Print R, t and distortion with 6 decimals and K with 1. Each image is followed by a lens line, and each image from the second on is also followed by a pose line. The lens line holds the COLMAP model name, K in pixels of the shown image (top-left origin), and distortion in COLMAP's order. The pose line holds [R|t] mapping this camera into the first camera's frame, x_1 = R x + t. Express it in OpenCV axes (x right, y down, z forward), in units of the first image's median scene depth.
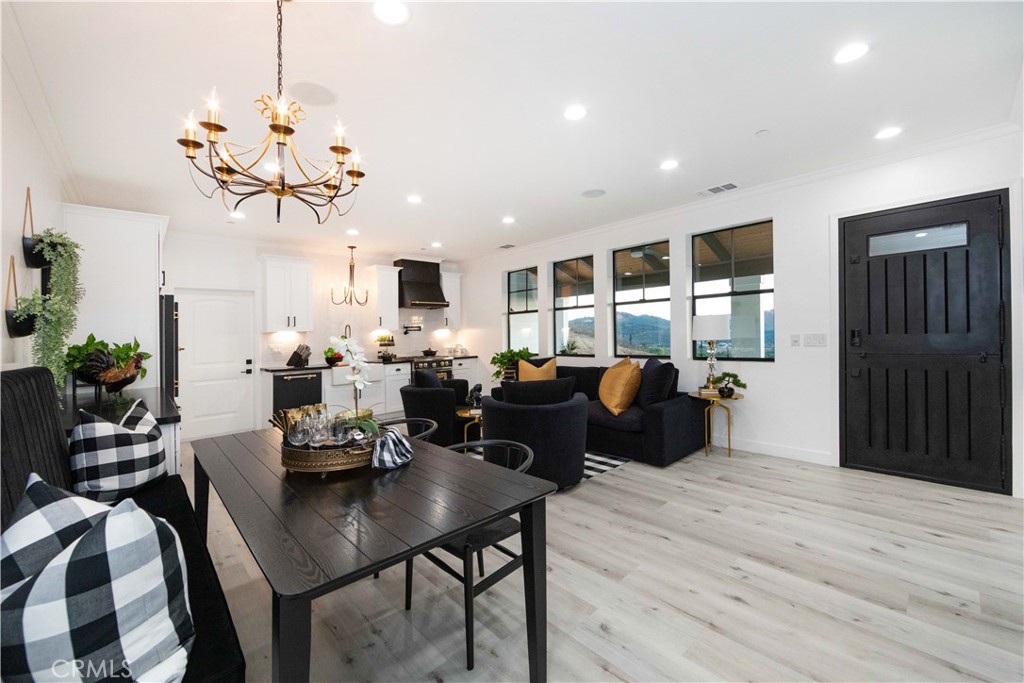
lens RADIAL K [[407.2, 0, 504.3], [0, 407.2, 324.6], [0, 0, 1]] dist [-0.006859, 0.000121]
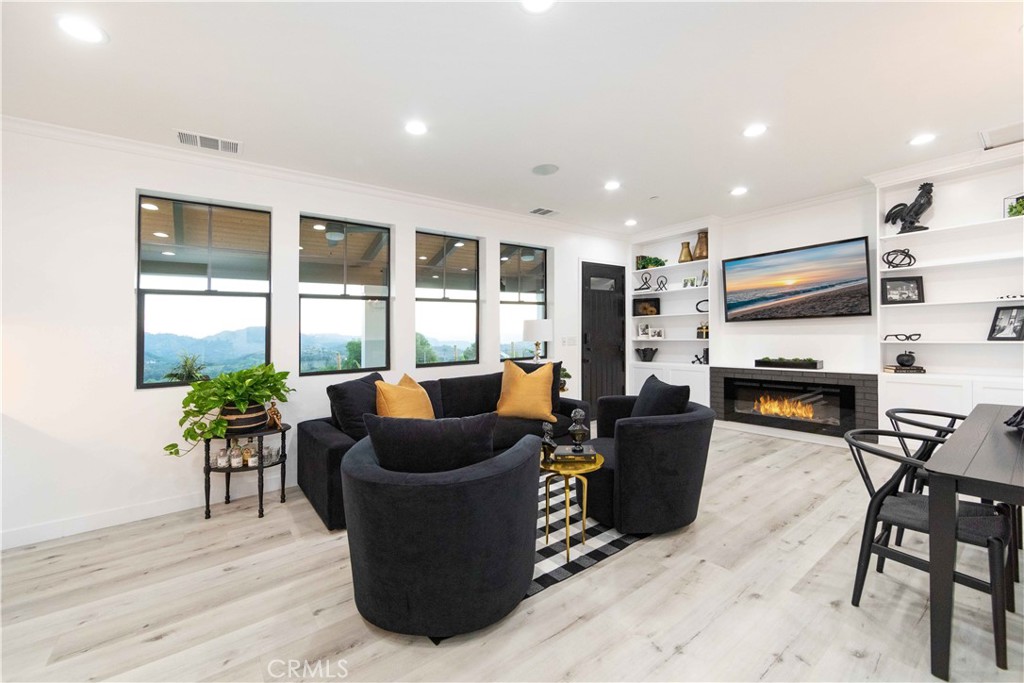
lens RADIAL K [[407.2, 0, 505.2], [0, 407.2, 336.6], [0, 0, 1]] dist [-0.006859, 0.000121]
pose [[0.101408, 0.014400, 0.994741, -0.452239], [-0.003706, 0.999894, -0.014097, 0.028392], [-0.994838, -0.002257, 0.101451, 0.698439]]
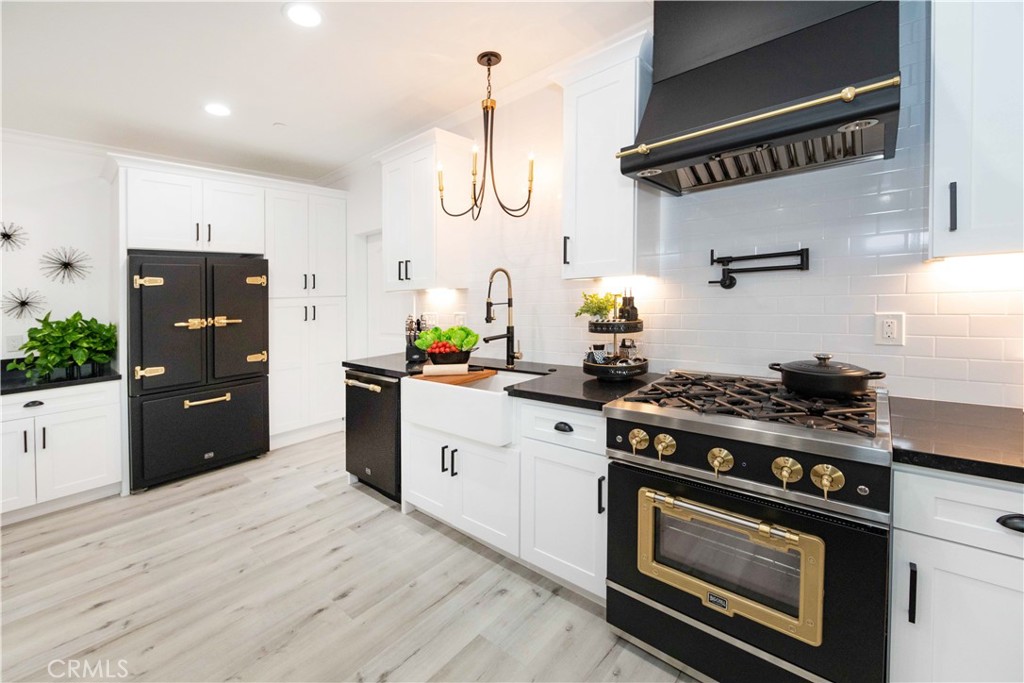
lens RADIAL K [[407.2, 0, 475.2], [0, 407.2, 305.6], [0, 0, 1]] dist [-0.006859, 0.000121]
pose [[0.086716, 0.046106, -0.995166, -0.004612], [0.066058, 0.996464, 0.051923, 0.014745], [0.994041, -0.070241, 0.083364, 1.034151]]
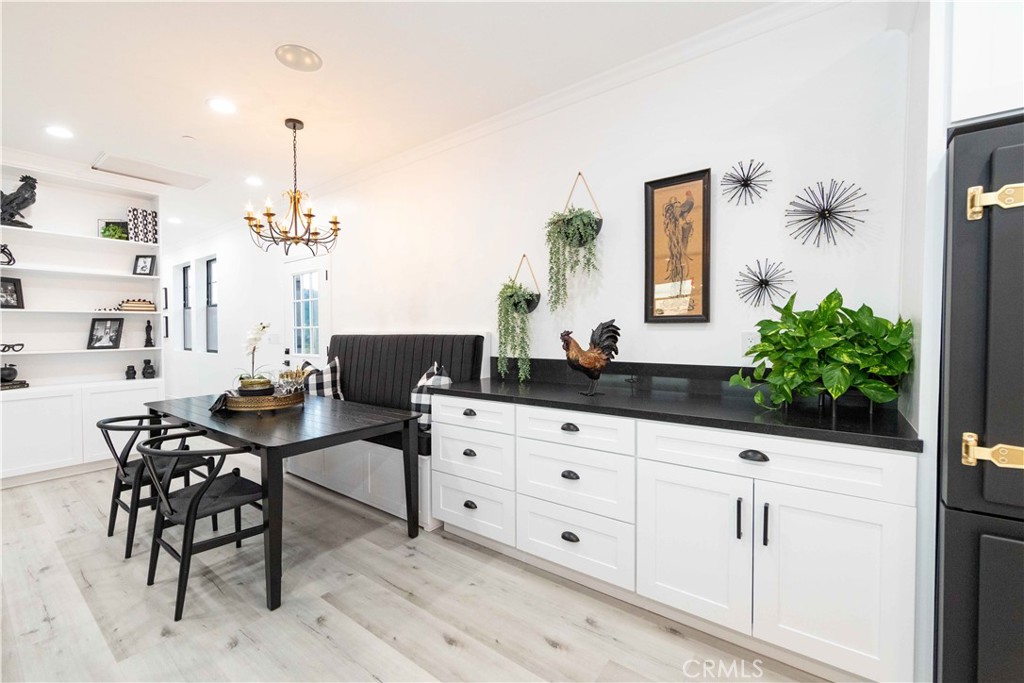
lens RADIAL K [[429.7, 0, 488.6], [0, 429.7, 328.6], [0, 0, 1]] dist [-0.002061, -0.001281]
pose [[-0.986184, 0.037877, -0.161265, -0.291944], [0.043130, 0.998643, -0.029195, 0.037622], [0.159940, -0.035747, -0.986479, 0.812102]]
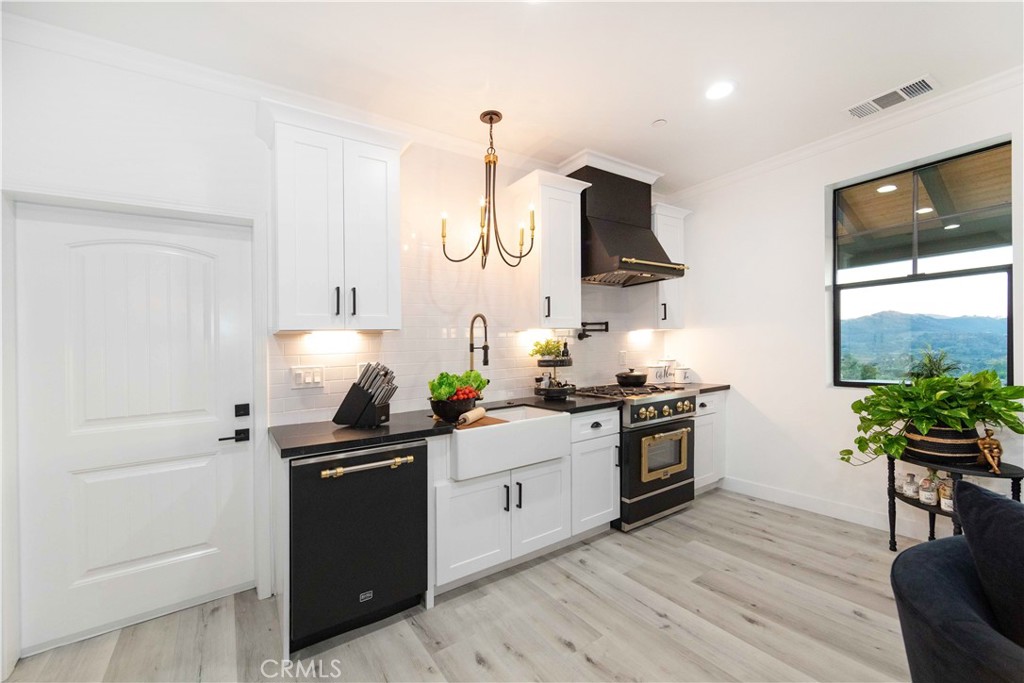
lens RADIAL K [[429.7, 0, 513.5], [0, 429.7, 340.6], [0, 0, 1]] dist [-0.002061, -0.001281]
pose [[0.990354, -0.003014, -0.138527, -0.314800], [0.006018, 0.999756, 0.021274, 0.018695], [0.138429, -0.021903, 0.990130, 0.627516]]
